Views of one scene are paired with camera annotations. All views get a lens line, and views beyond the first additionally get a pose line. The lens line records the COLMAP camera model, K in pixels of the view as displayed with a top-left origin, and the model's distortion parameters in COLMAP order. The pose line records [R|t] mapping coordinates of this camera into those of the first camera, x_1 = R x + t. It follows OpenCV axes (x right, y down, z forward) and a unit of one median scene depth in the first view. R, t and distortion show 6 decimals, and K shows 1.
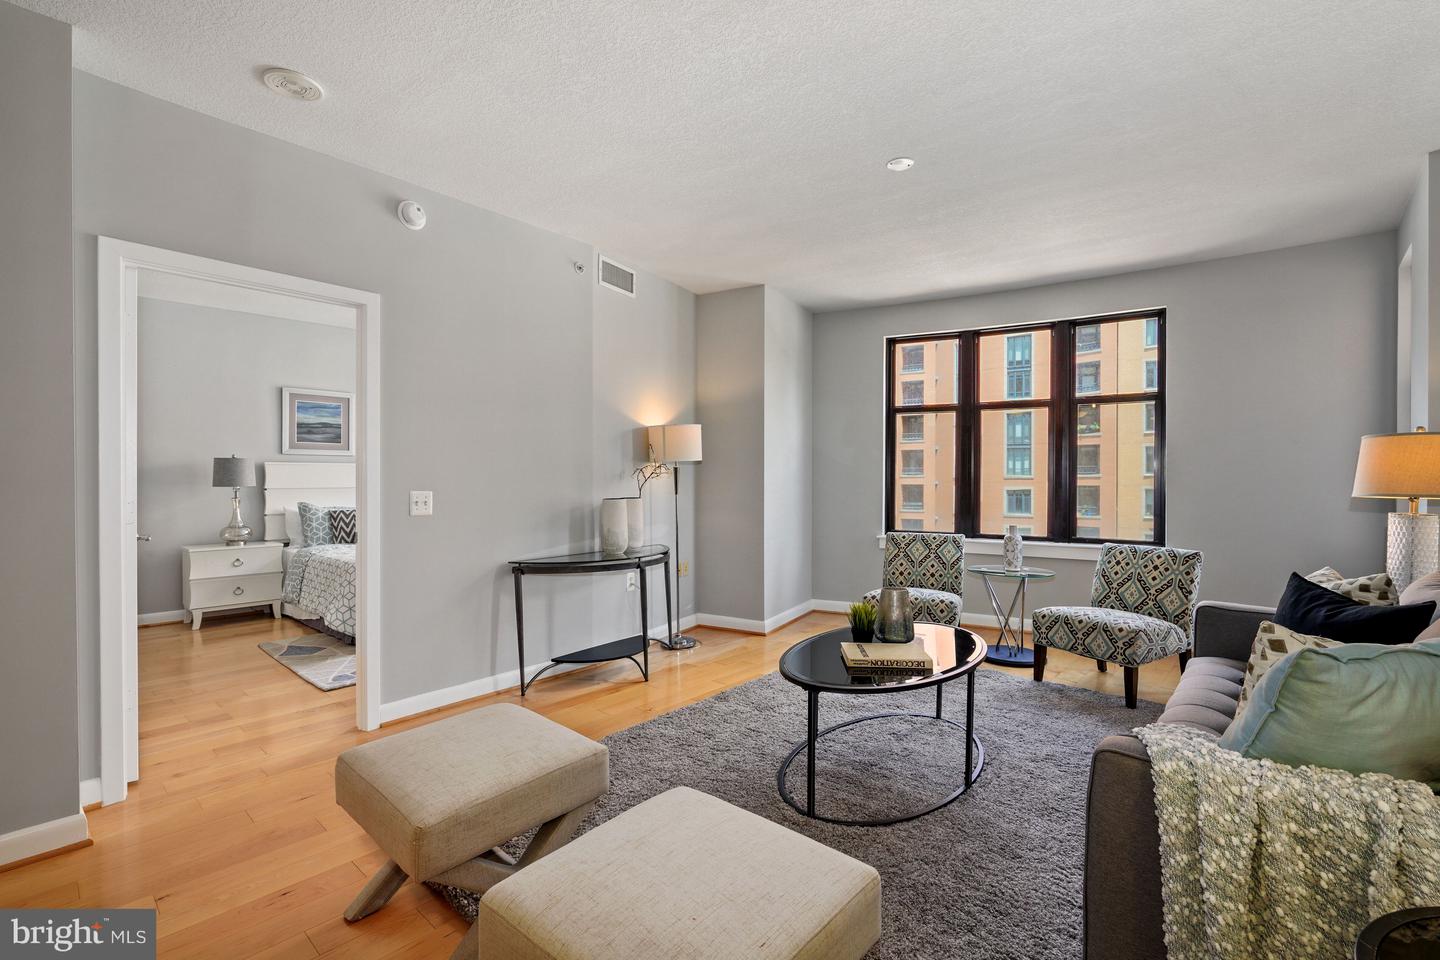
lens RADIAL K [[647.4, 0, 730.0], [0, 647.4, 478.6], [0, 0, 1]] dist [-0.007707, 0.002413]
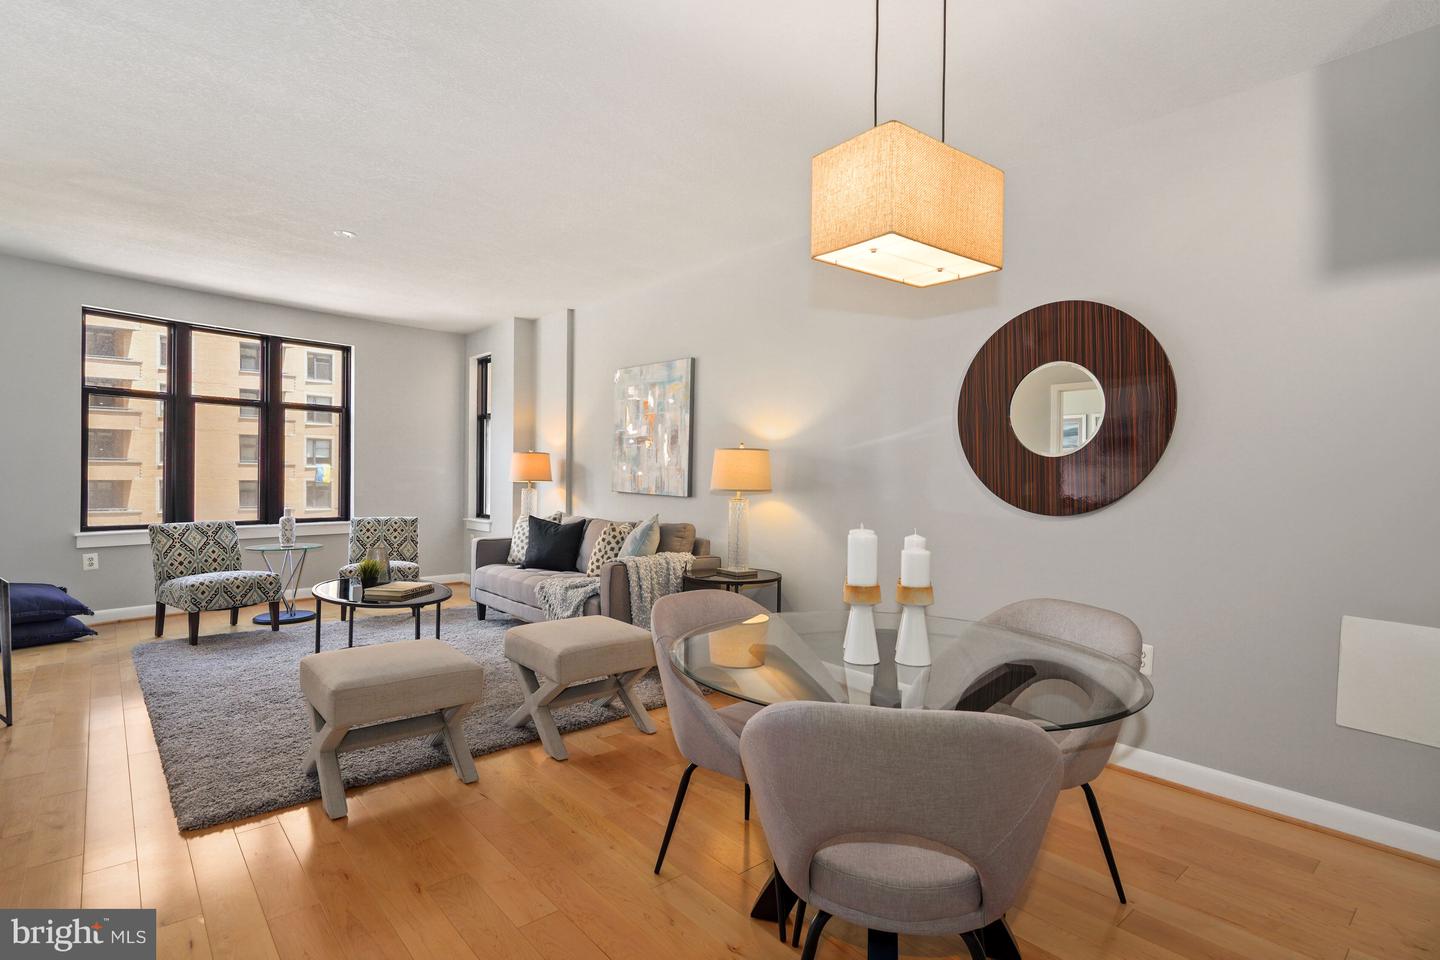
lens RADIAL K [[709.2, 0, 707.6], [0, 709.2, 480.2], [0, 0, 1]] dist [0.007700, -0.000645]
pose [[0.148489, -0.009885, 0.988865, -0.734334], [-0.012865, 0.999846, 0.011927, -0.007559], [-0.988830, -0.014493, 0.148339, 0.020692]]
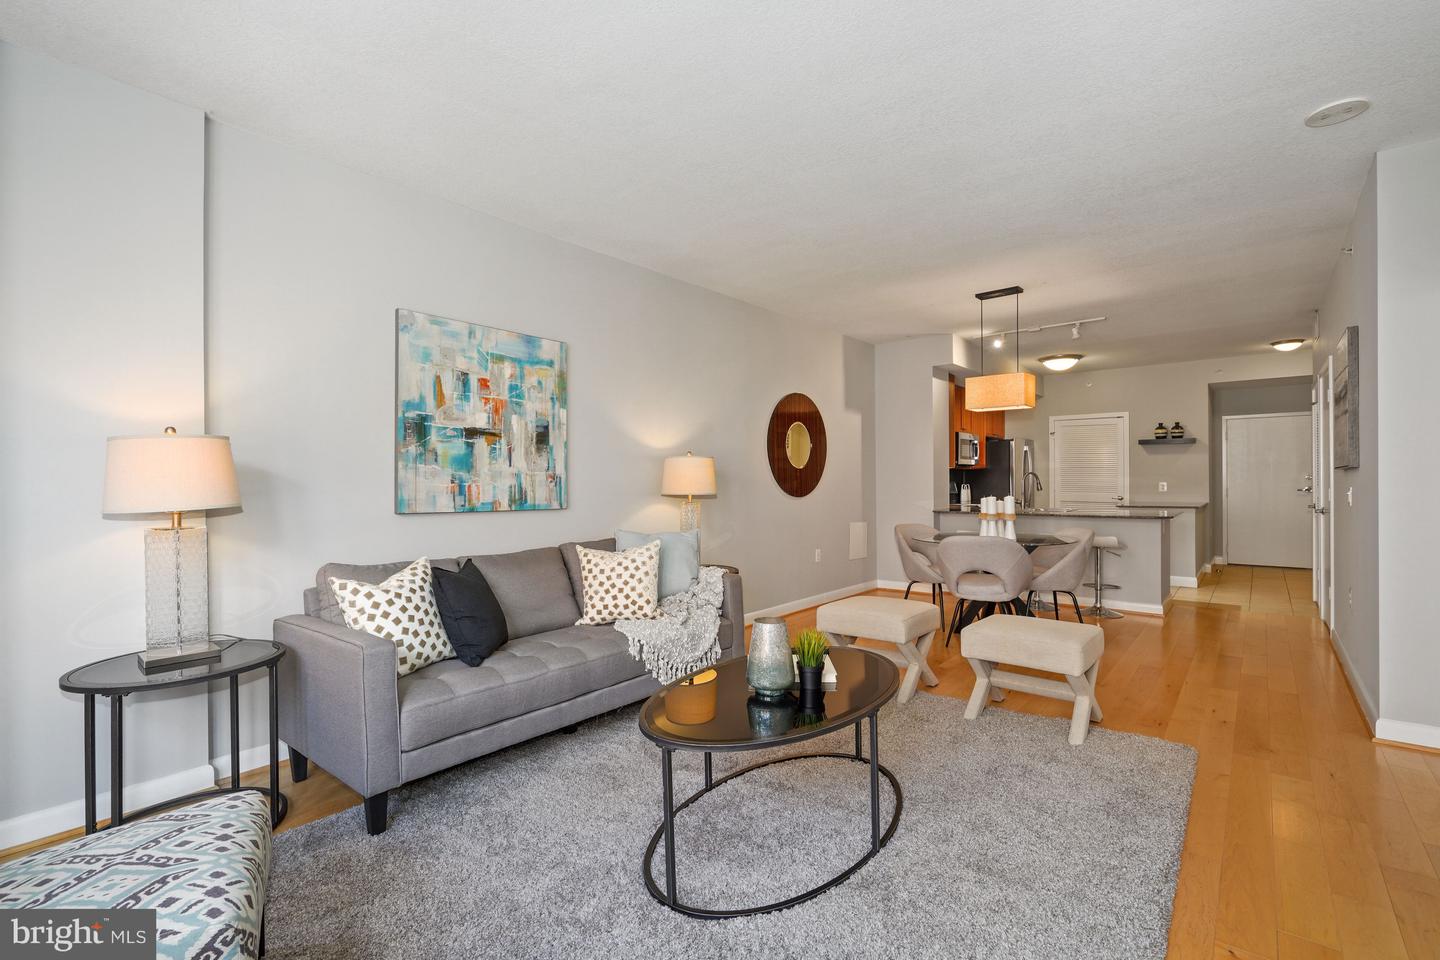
lens RADIAL K [[647.4, 0, 713.4], [0, 647.4, 484.8], [0, 0, 1]] dist [-0.007707, 0.002413]
pose [[-0.999689, 0.006605, -0.024047, 0.210330], [0.006459, 0.999960, 0.006125, -0.002873], [0.024087, 0.005967, -0.999692, 1.097019]]
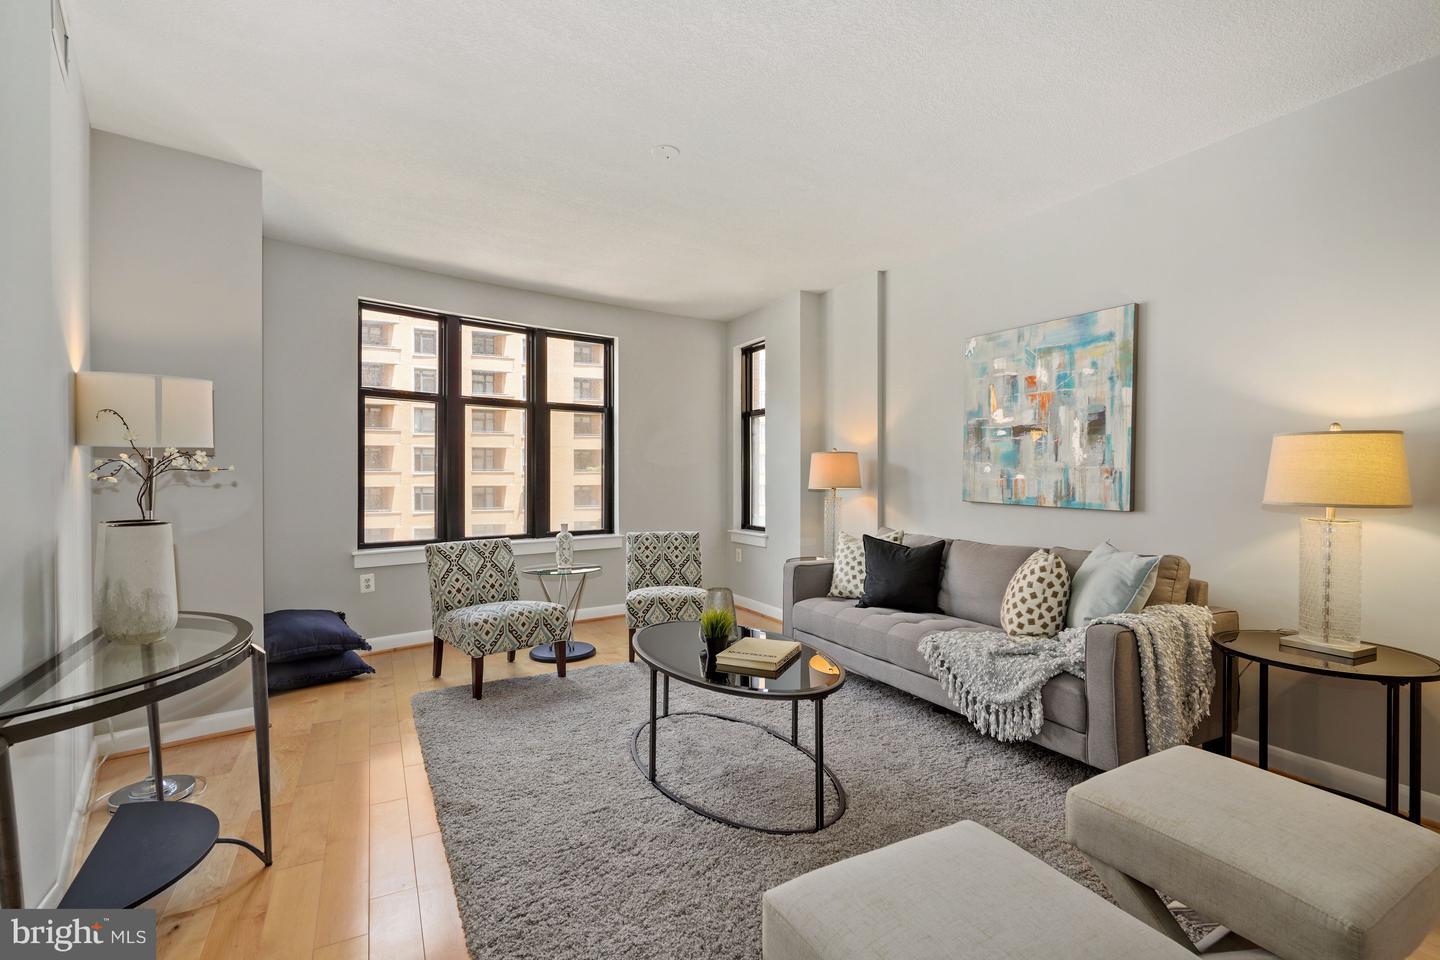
lens RADIAL K [[647.4, 0, 714.4], [0, 647.4, 475.8], [0, 0, 1]] dist [-0.007707, 0.002413]
pose [[0.359374, -0.003688, 0.933186, -0.420417], [0.000326, 0.999993, 0.003826, -0.007865], [-0.933194, -0.001071, 0.359373, 0.389117]]
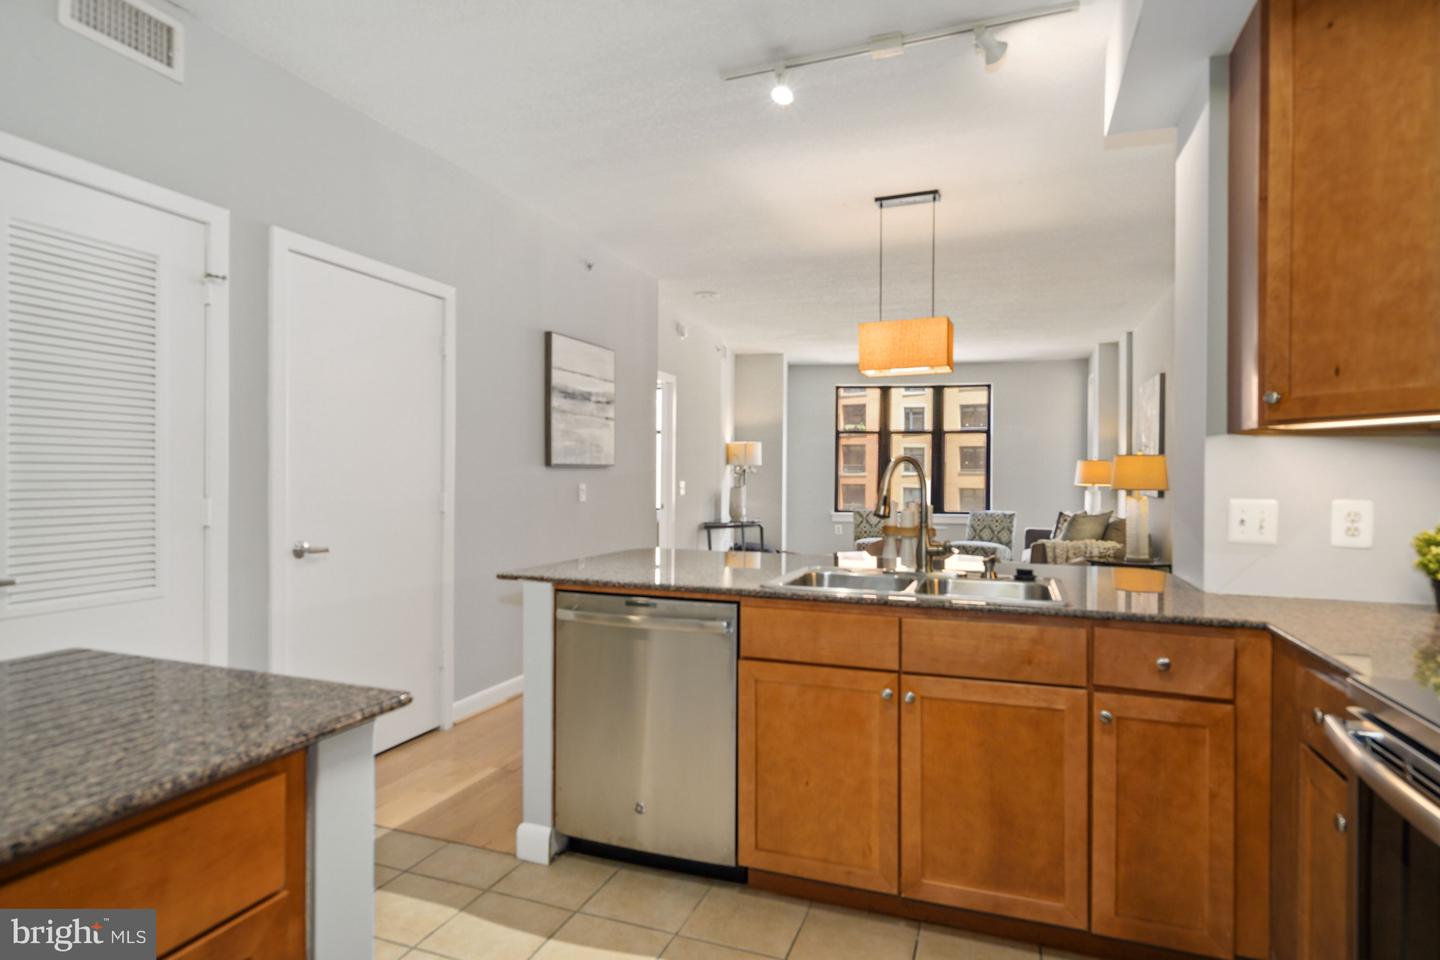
lens RADIAL K [[776.2, 0, 735.0], [0, 776.2, 472.5], [0, 0, 1]] dist [-0.001318, 0.001451]
pose [[0.928846, 0.004262, 0.370440, -0.843986], [-0.003893, 0.999991, -0.001743, -0.006248], [-0.370445, 0.000176, 0.928855, -0.805667]]
